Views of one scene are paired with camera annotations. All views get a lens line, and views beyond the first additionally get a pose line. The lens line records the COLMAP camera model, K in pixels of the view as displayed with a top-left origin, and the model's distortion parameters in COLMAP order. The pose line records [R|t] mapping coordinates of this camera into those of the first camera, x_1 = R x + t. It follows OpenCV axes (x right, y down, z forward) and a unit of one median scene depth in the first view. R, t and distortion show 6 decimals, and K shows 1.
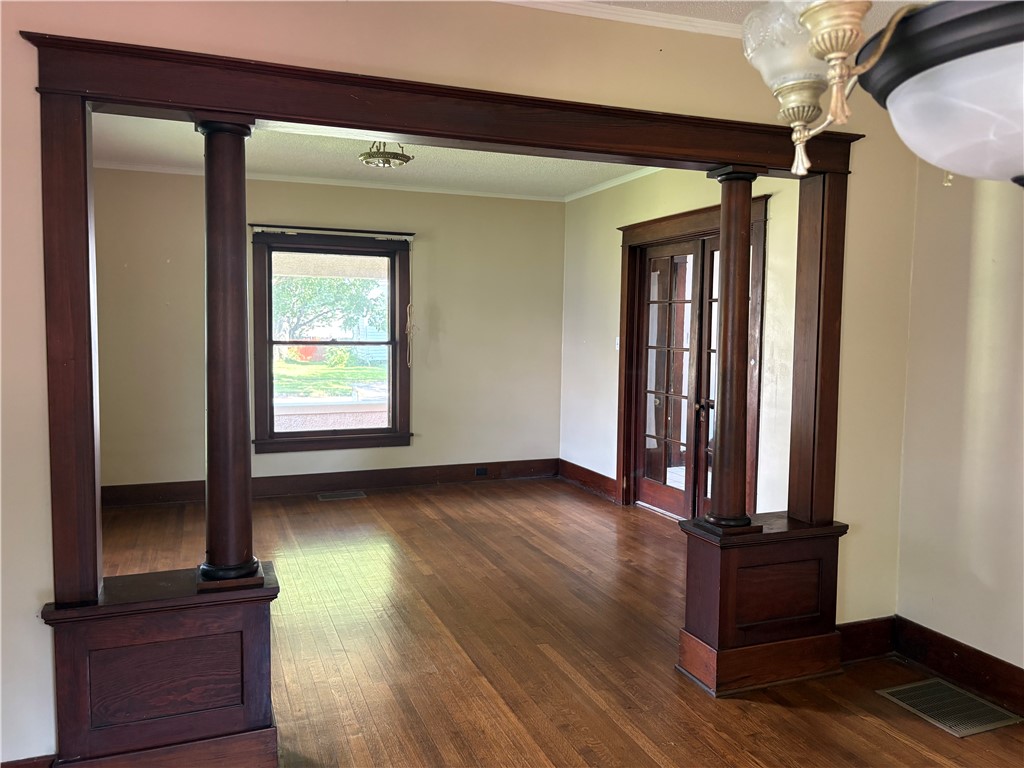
lens RADIAL K [[781.2, 0, 509.9], [0, 781.2, 381.5], [0, 0, 1]] dist [0.041940, -0.001494]
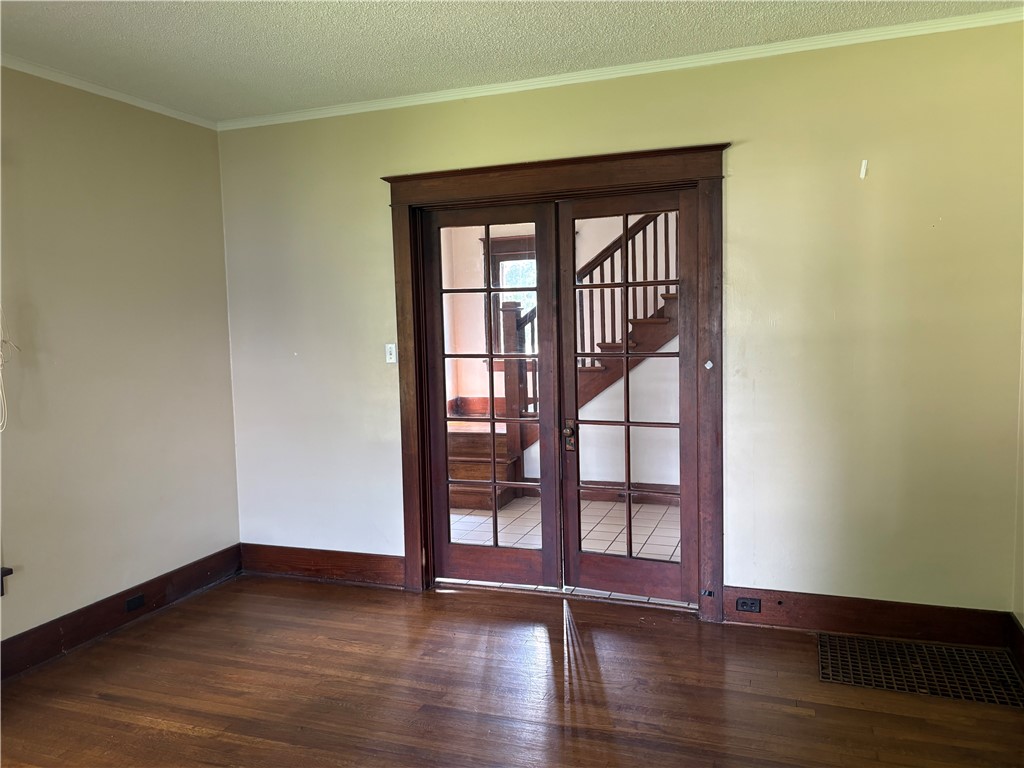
lens RADIAL K [[781.2, 0, 512.3], [0, 781.2, 380.5], [0, 0, 1]] dist [0.041940, -0.001494]
pose [[0.662224, -0.085037, 0.744465, -0.295778], [0.088181, 0.995480, 0.035270, -0.040109], [-0.744099, 0.042291, 0.666729, 0.487539]]
